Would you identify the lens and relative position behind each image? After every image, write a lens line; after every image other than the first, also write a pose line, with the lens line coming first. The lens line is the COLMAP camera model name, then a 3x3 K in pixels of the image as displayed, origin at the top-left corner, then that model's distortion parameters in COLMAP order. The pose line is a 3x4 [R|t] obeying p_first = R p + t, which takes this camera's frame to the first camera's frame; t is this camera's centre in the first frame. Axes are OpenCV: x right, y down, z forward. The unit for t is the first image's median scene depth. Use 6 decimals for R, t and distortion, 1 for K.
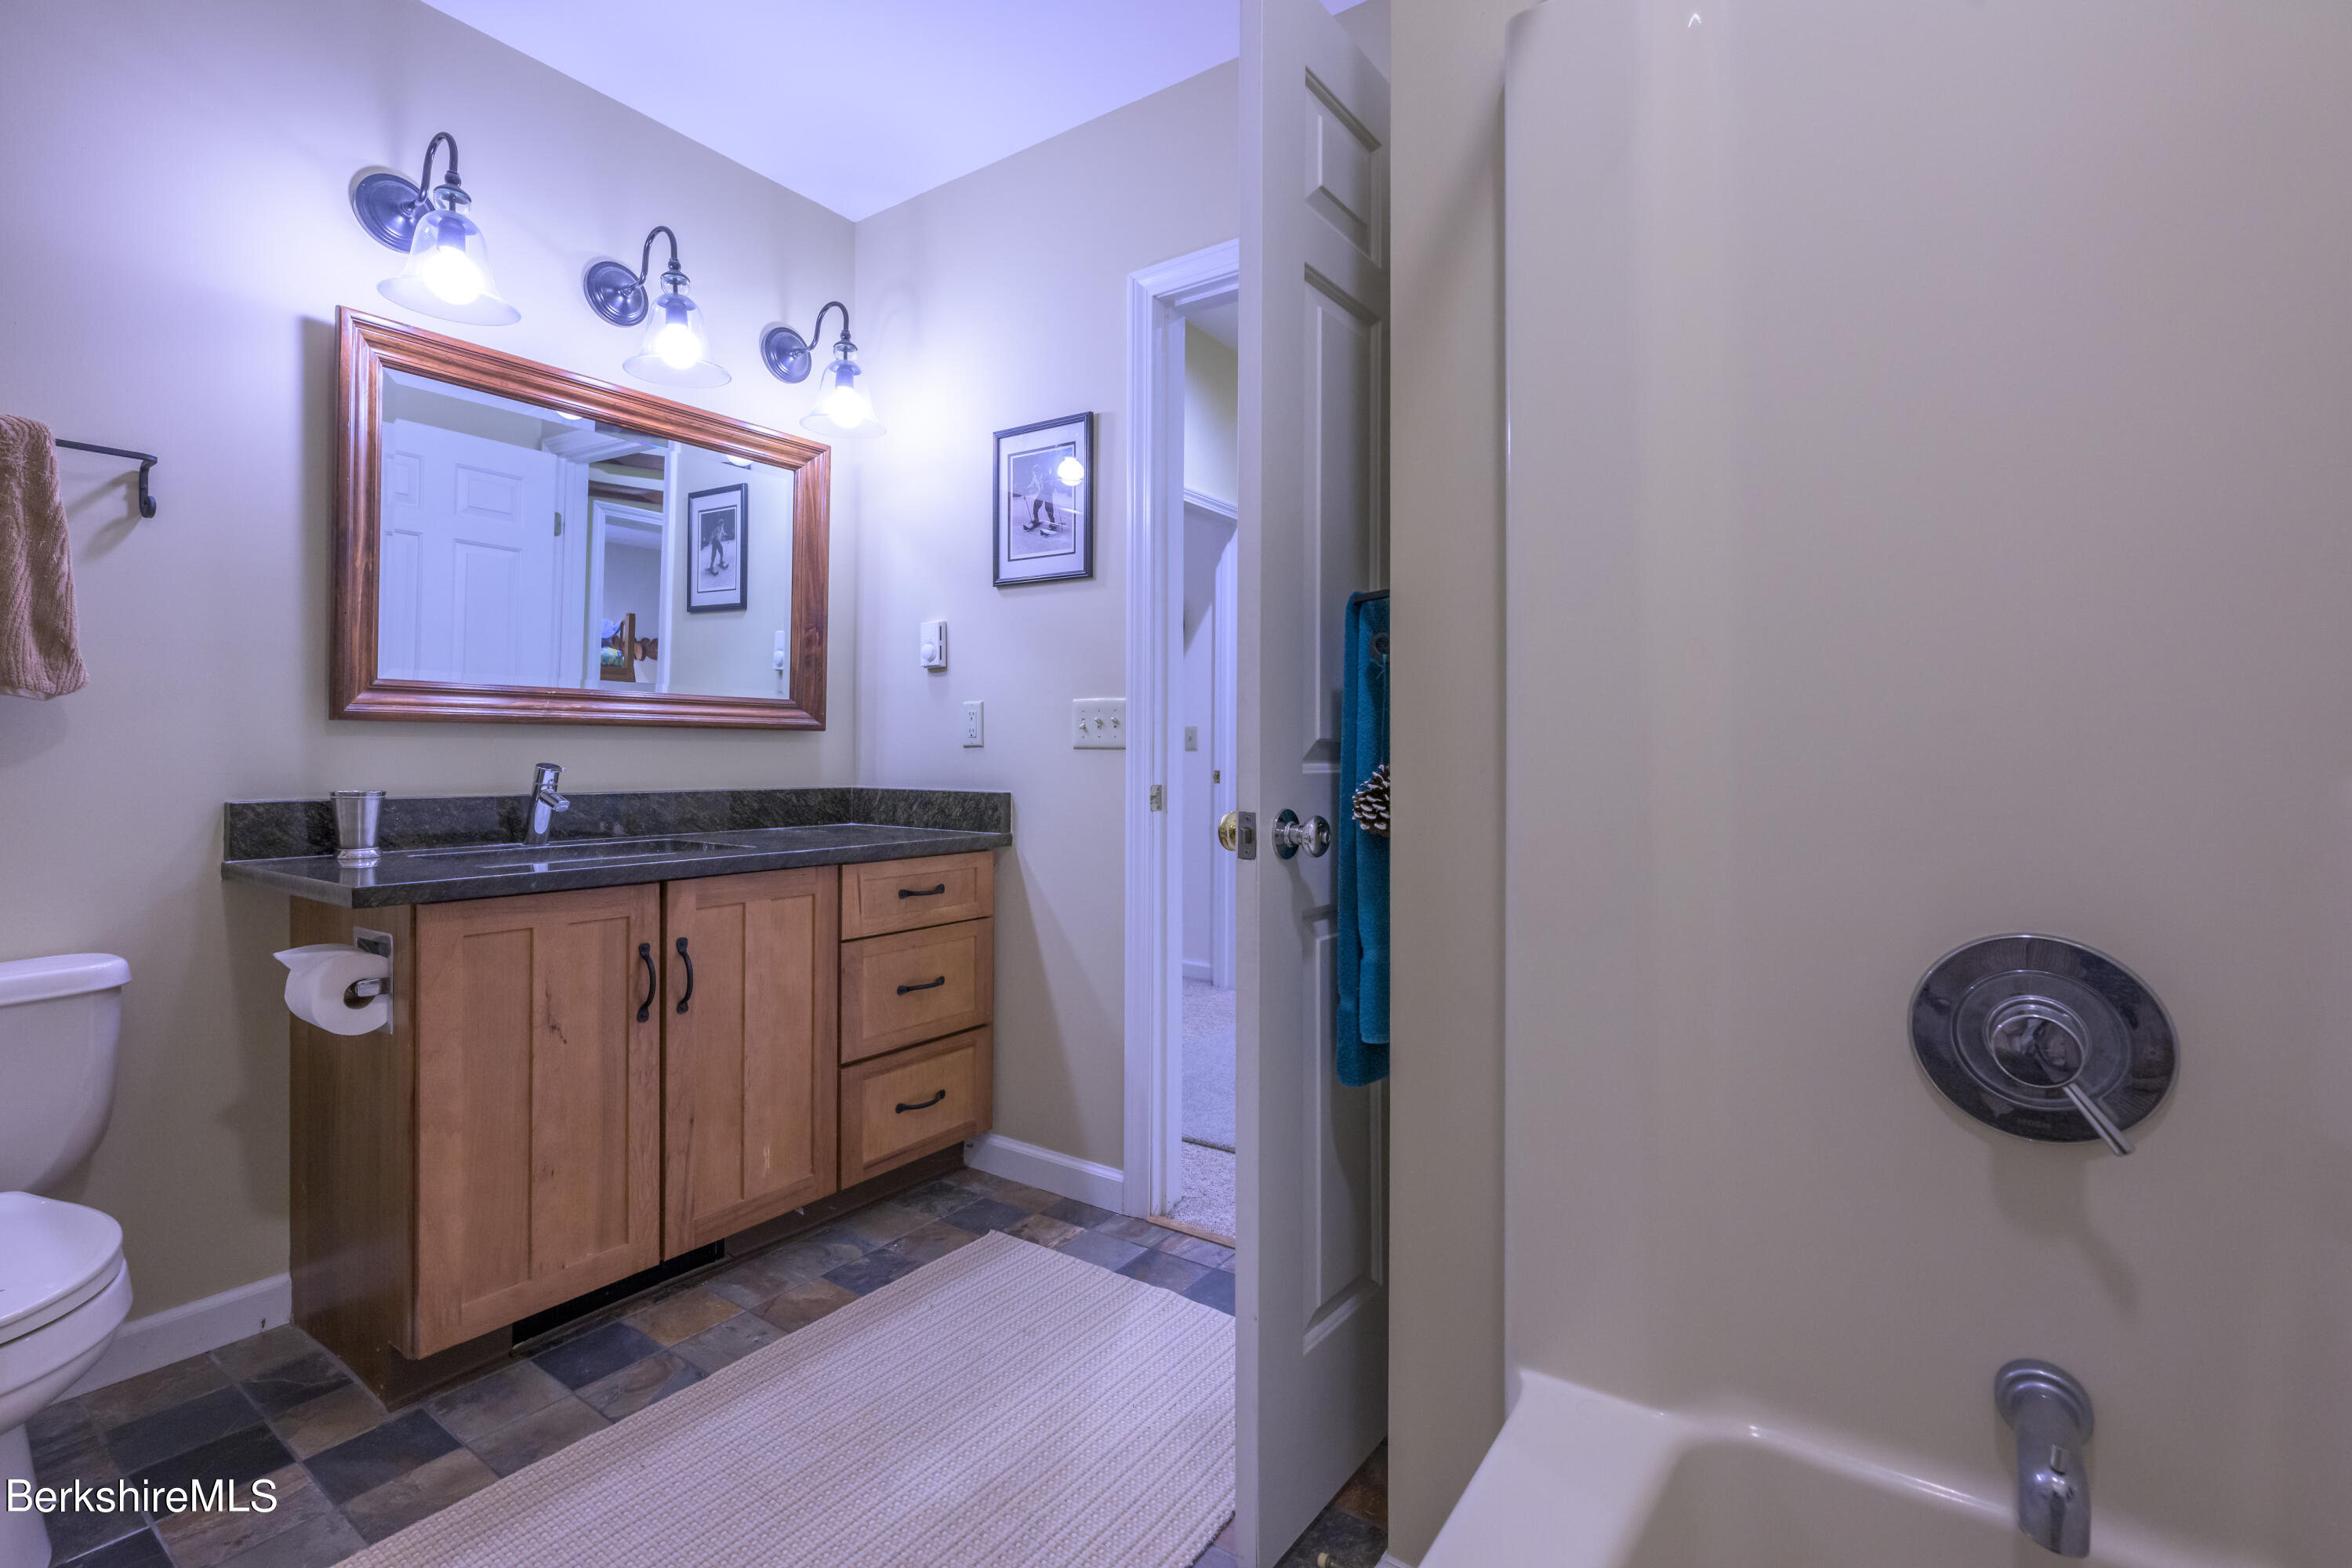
lens RADIAL K [[1051.5, 0, 1176.0], [0, 1051.5, 784.0], [0, 0, 1]] dist [0.000542, 0.000064]
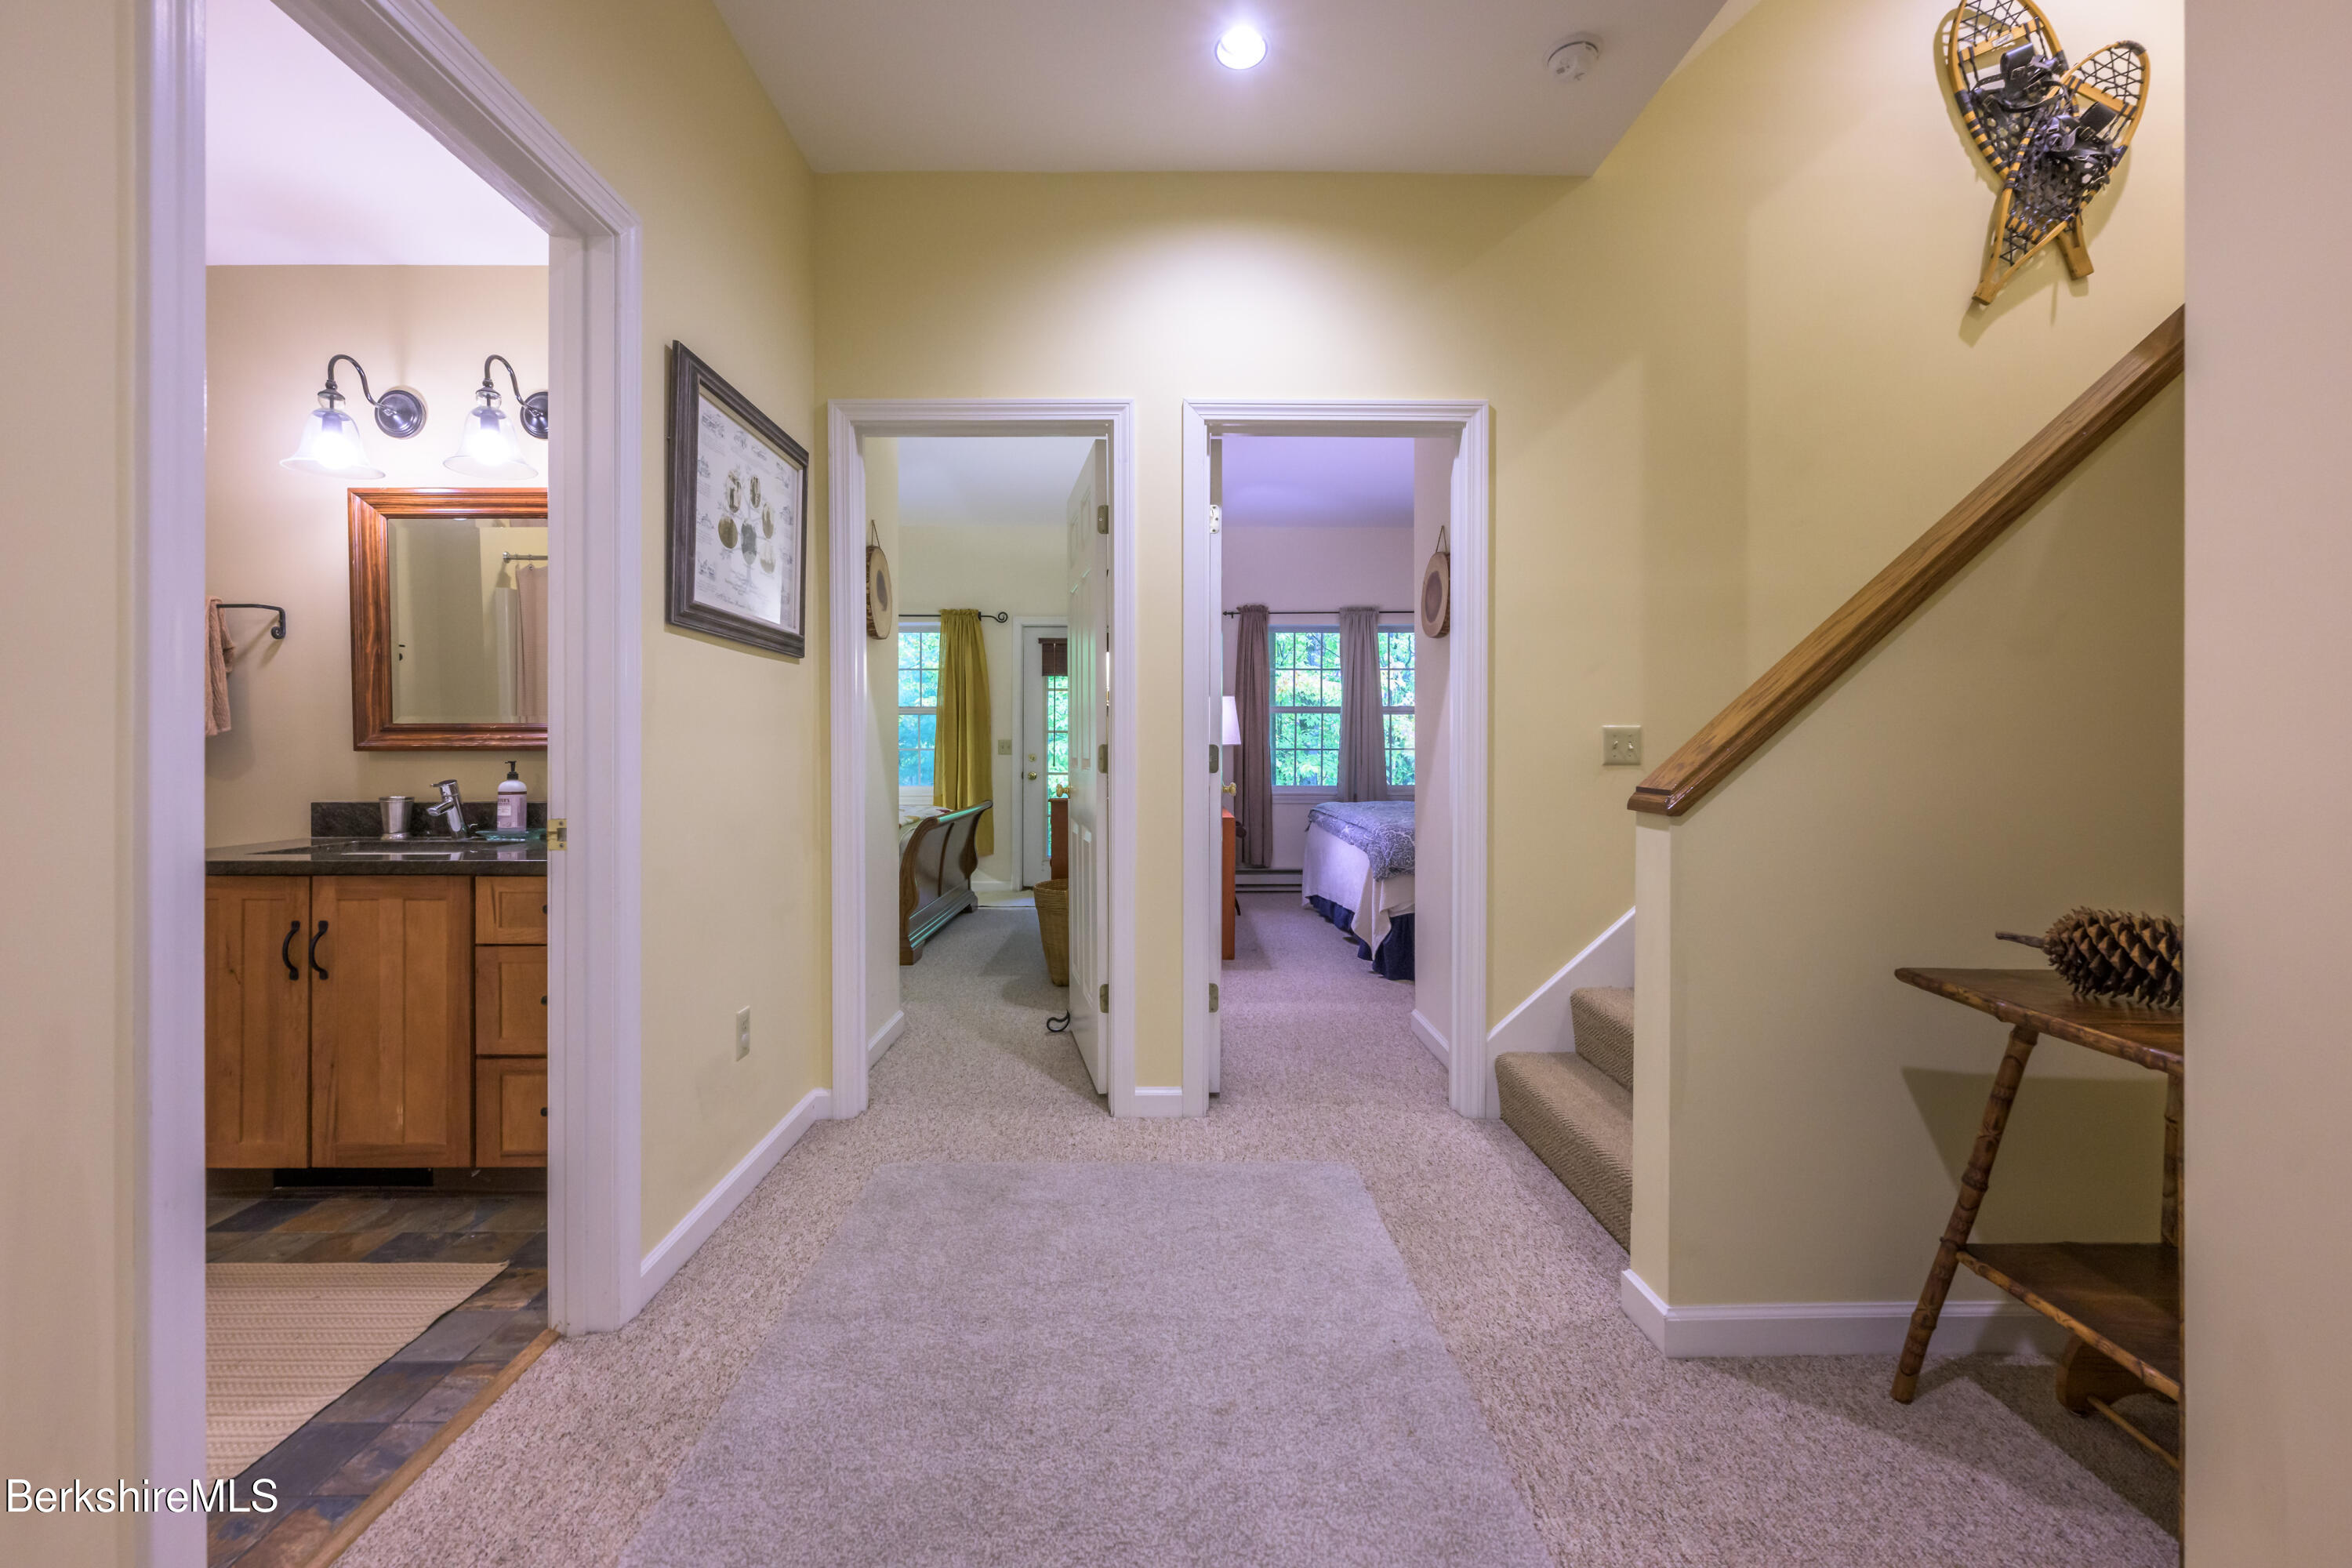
lens RADIAL K [[959.9, 0, 1167.5], [0, 959.9, 771.9], [0, 0, 1]] dist [-0.001028, -0.000113]
pose [[0.575066, 0.013591, -0.817994, 1.016887], [-0.017947, 0.999831, 0.003995, -0.055998], [0.817910, 0.012383, 0.575213, 1.100048]]
